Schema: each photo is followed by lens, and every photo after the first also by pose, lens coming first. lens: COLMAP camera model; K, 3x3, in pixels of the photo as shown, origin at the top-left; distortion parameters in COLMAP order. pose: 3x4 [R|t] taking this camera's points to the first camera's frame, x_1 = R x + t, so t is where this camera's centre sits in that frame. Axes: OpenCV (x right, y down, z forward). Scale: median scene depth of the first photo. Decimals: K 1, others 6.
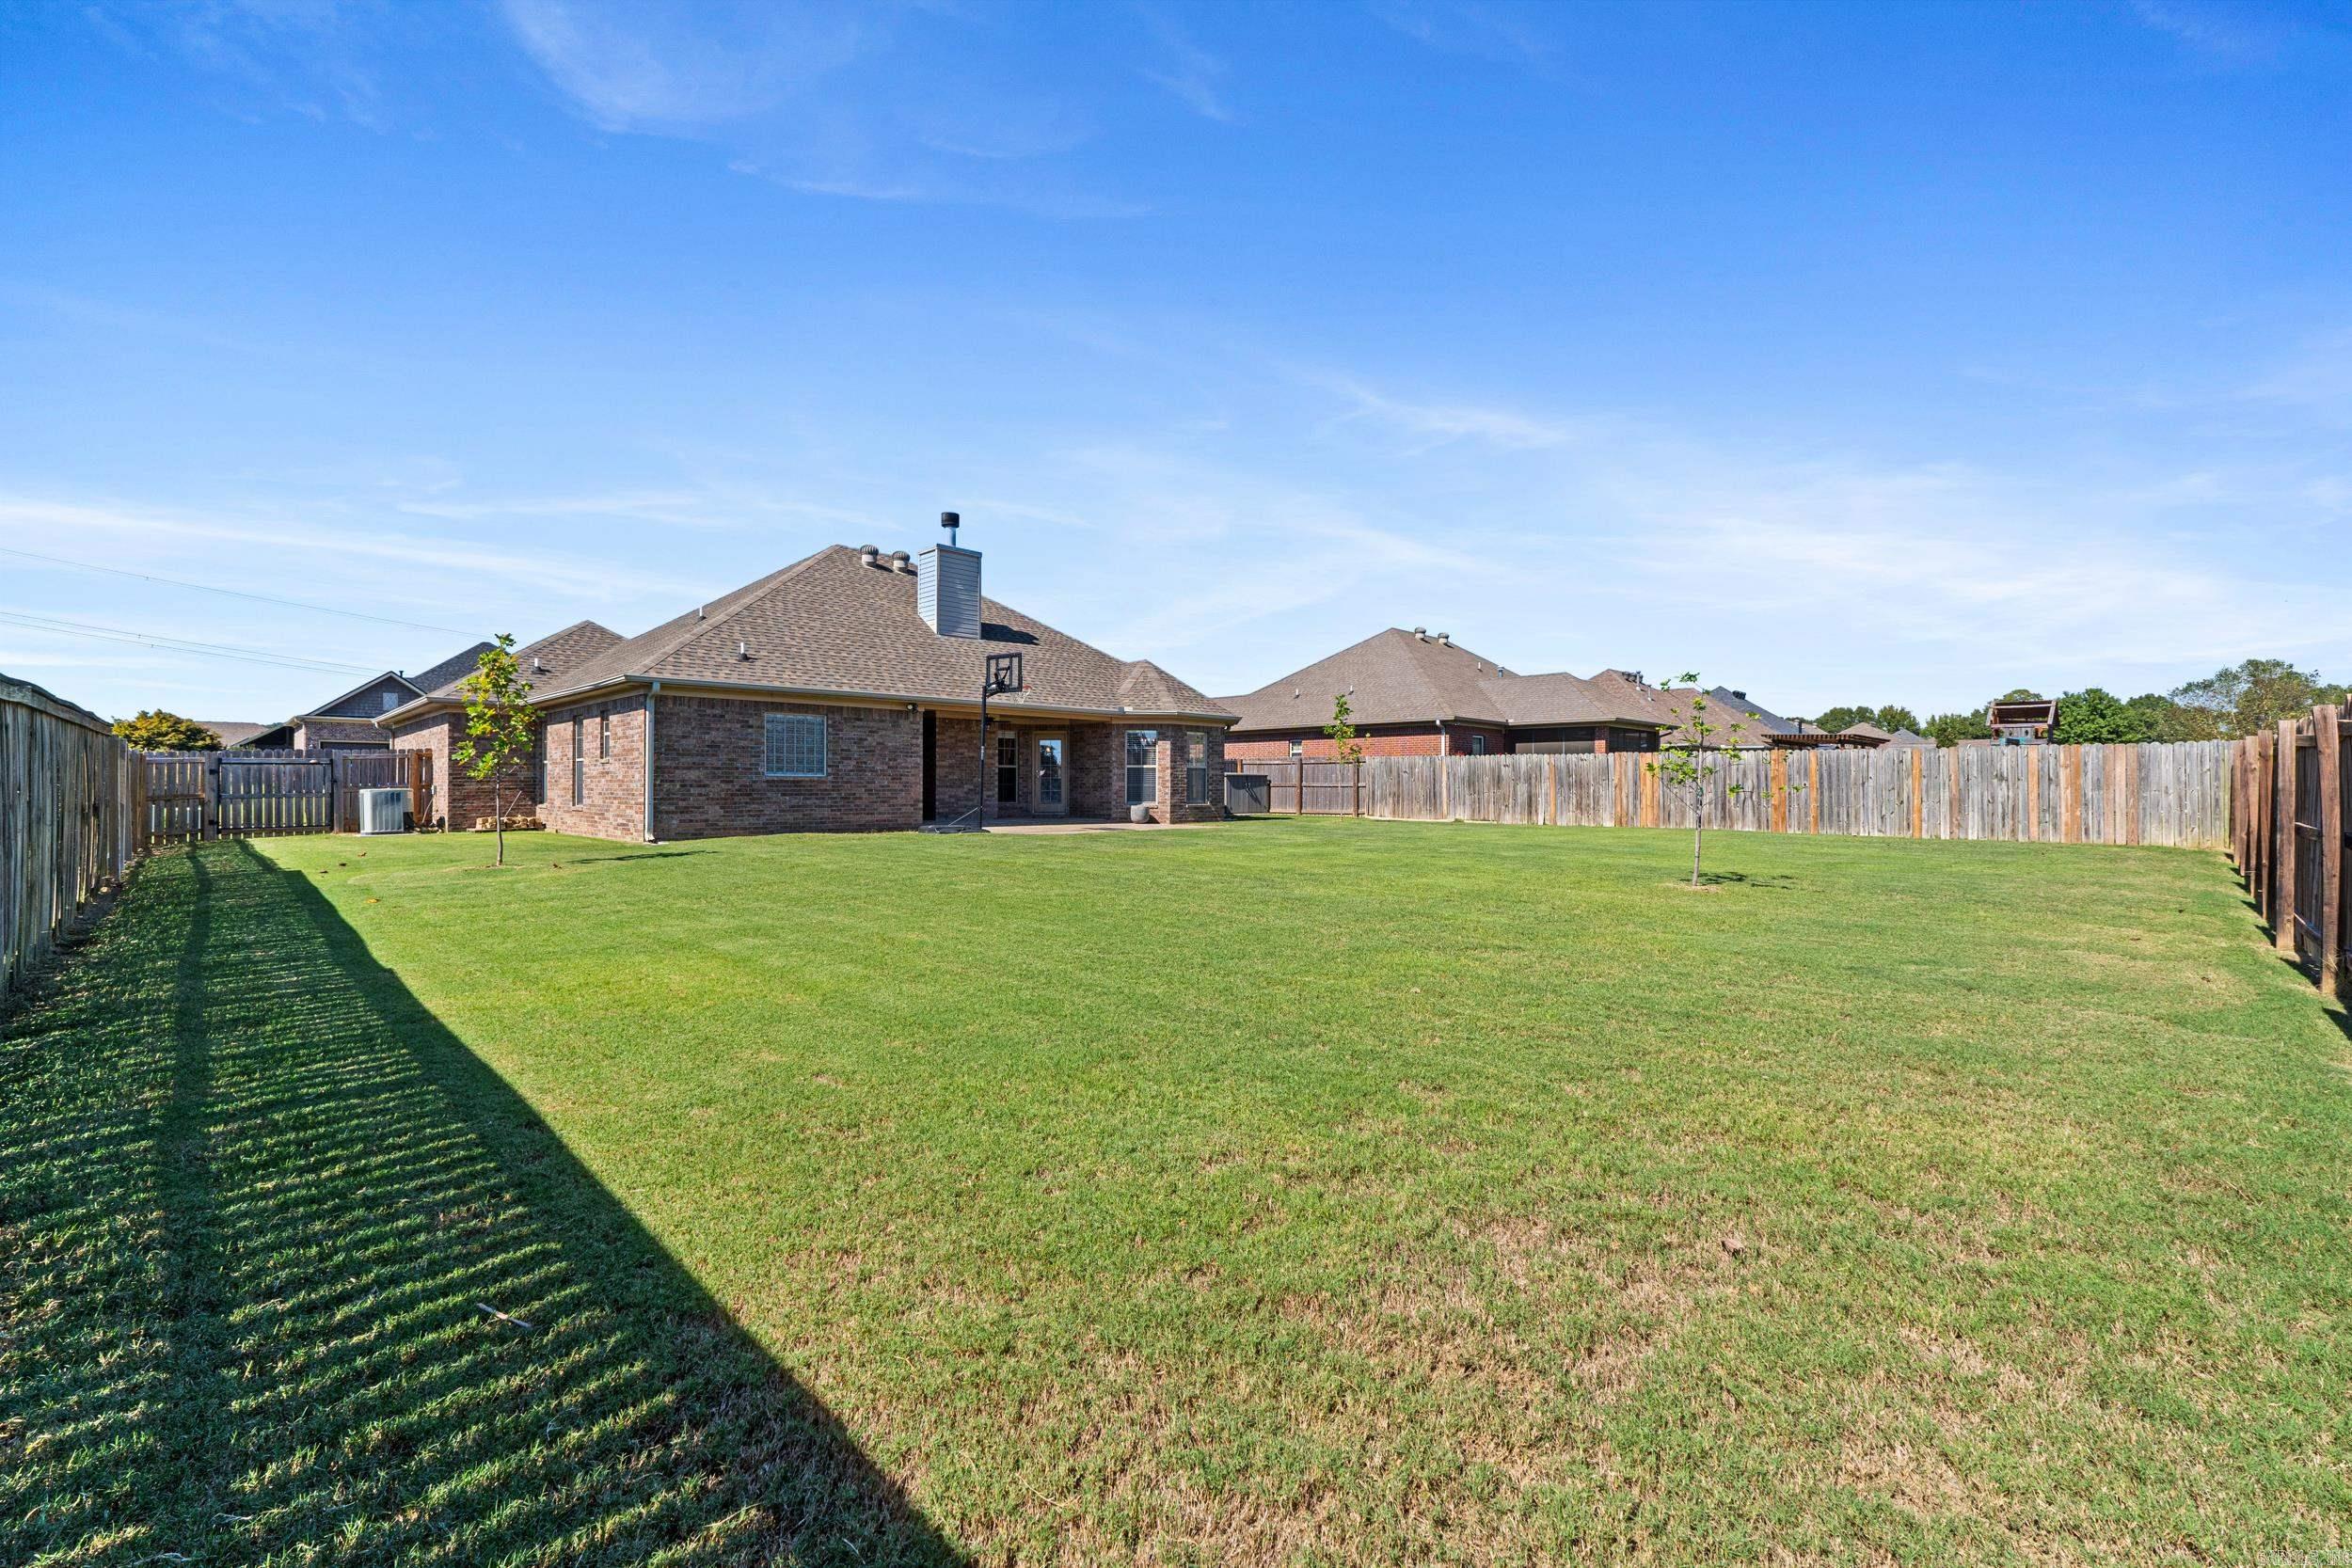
lens RADIAL K [[986.1, 0, 1175.3], [0, 986.1, 784.3], [0, 0, 1]] dist [0.002635, 0.000104]
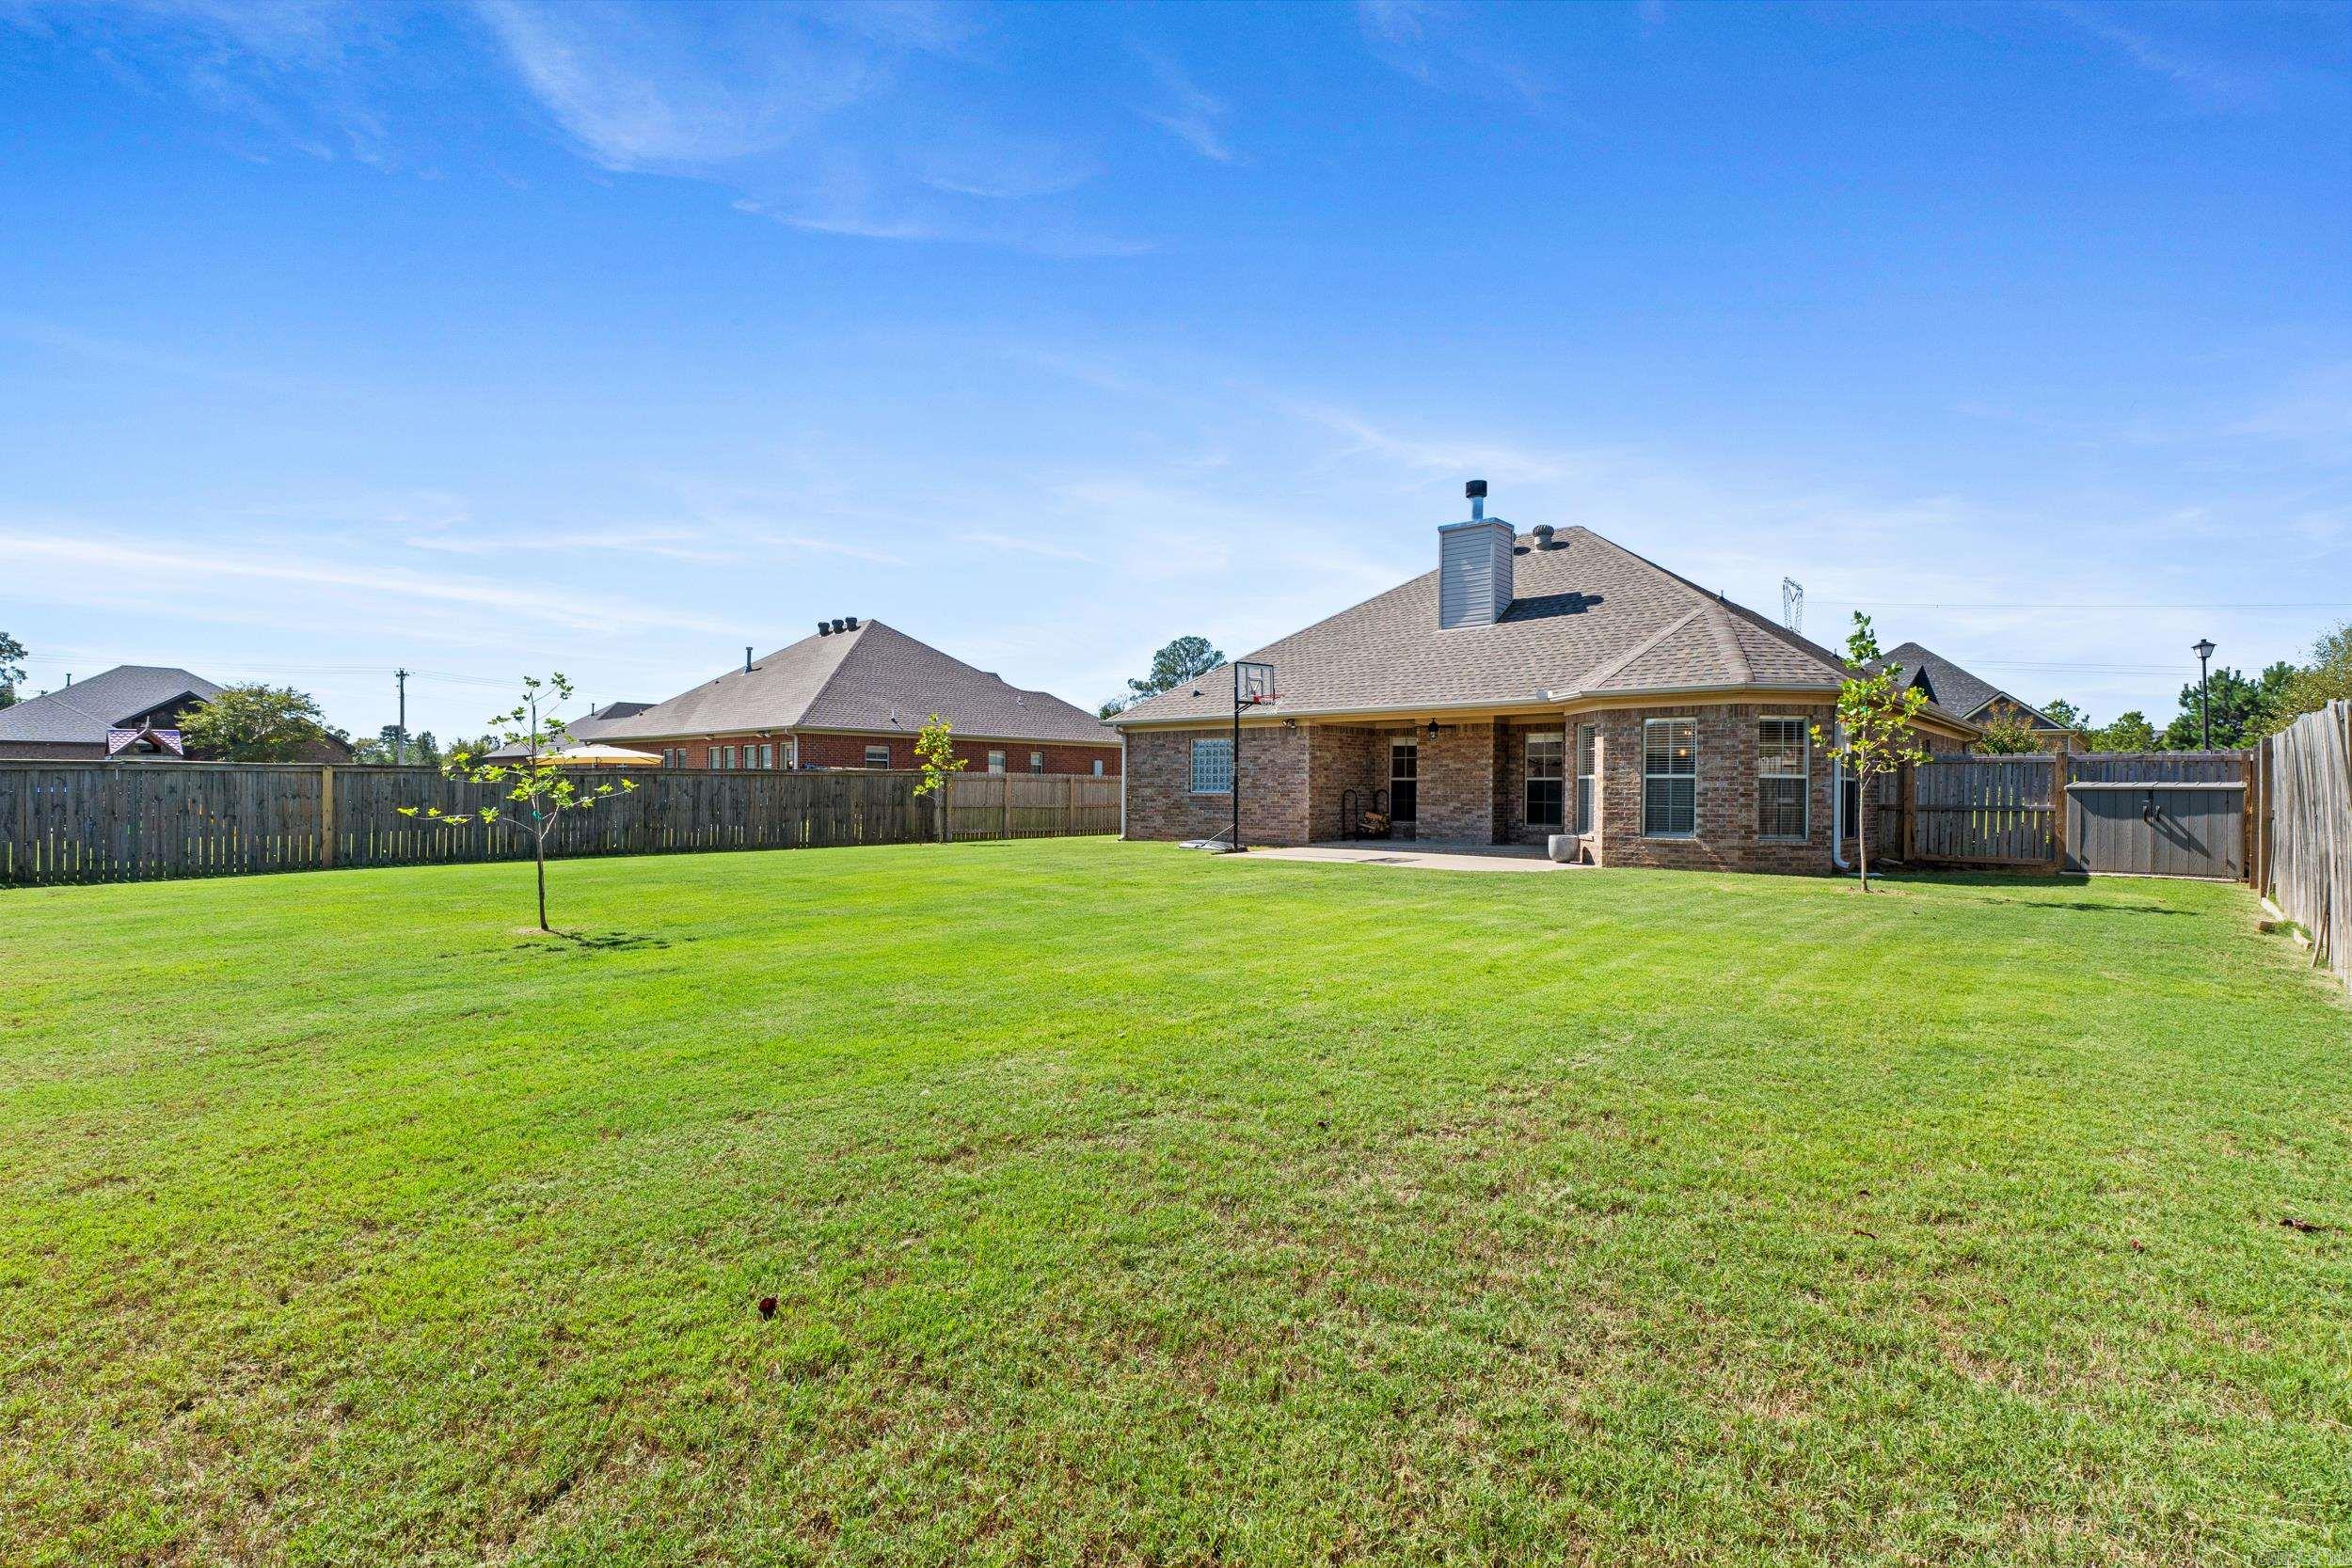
lens RADIAL K [[1127.3, 0, 1181.7], [0, 1127.3, 788.5], [0, 0, 1]] dist [-0.000829, -0.000002]
pose [[0.056648, -0.006254, -0.998375, 0.846970], [-0.007453, 0.999950, -0.006687, -0.003703], [0.998366, 0.007820, 0.056598, 0.813534]]
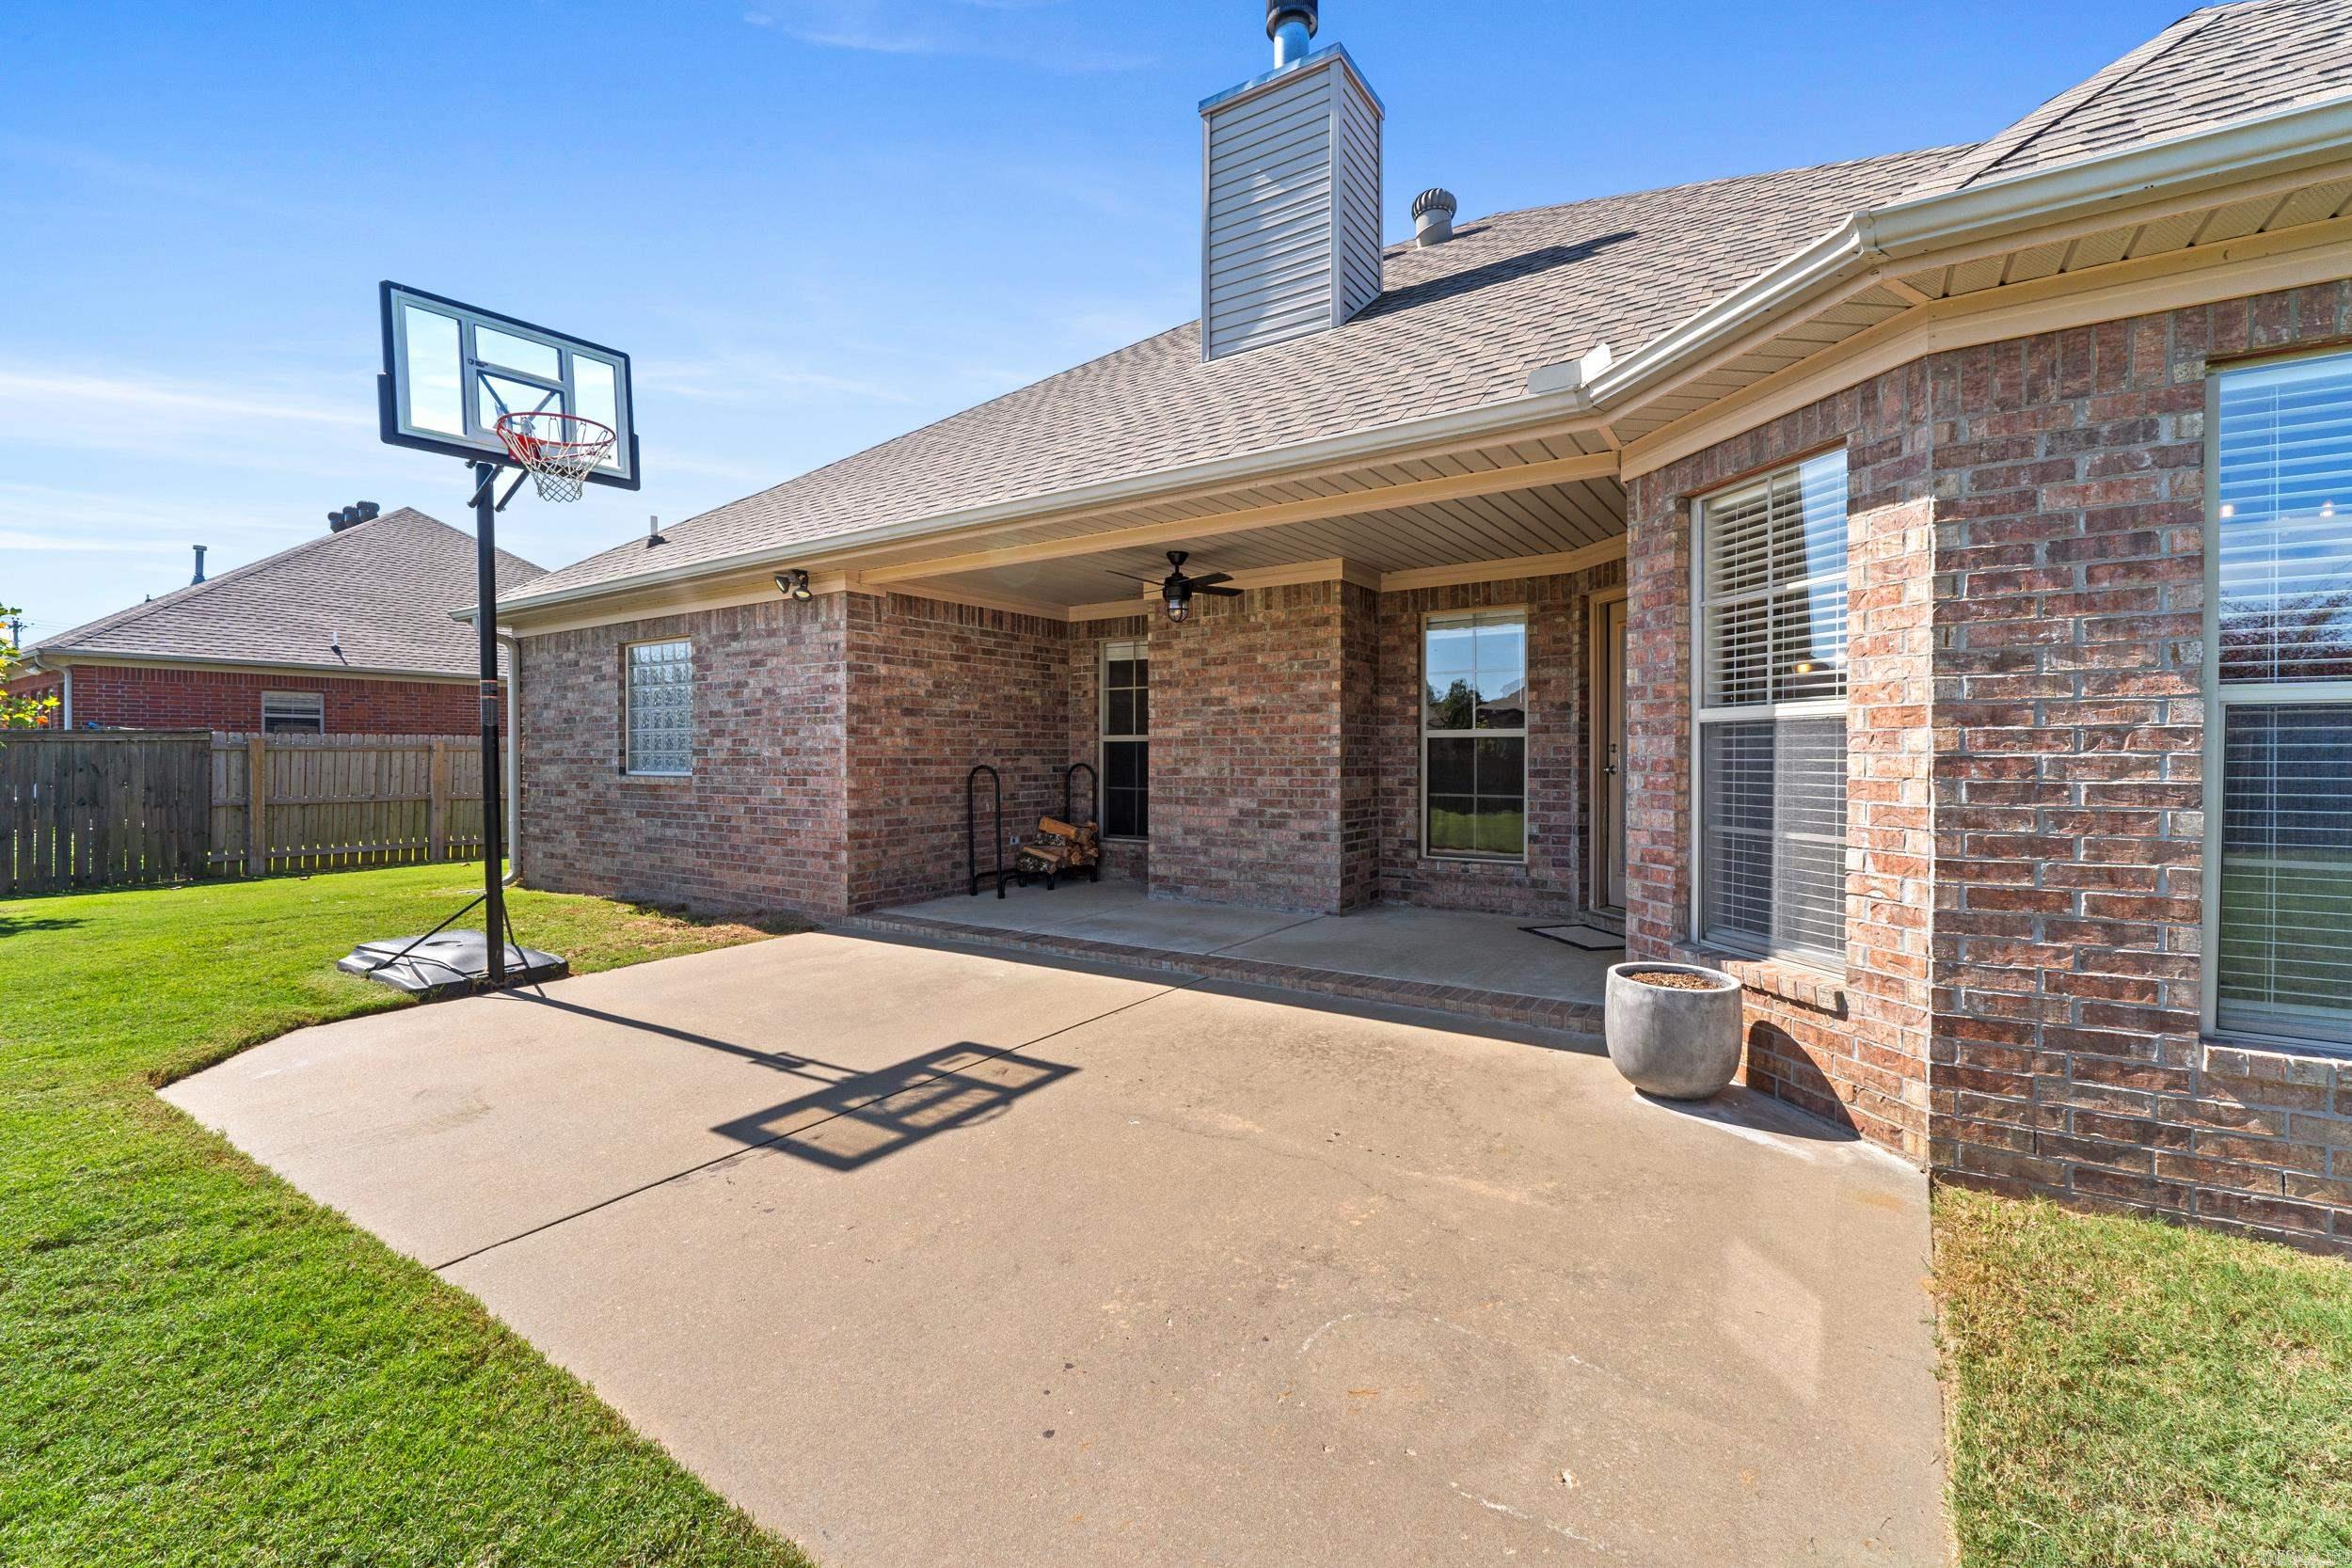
lens RADIAL K [[986.1, 0, 1201.1], [0, 986.1, 766.2], [0, 0, 1]] dist [0.002635, 0.000104]
pose [[0.211749, 0.002918, -0.977320, 0.114493], [0.002386, 0.999991, 0.003503, -0.012398], [0.977321, -0.003074, 0.211740, 1.050720]]
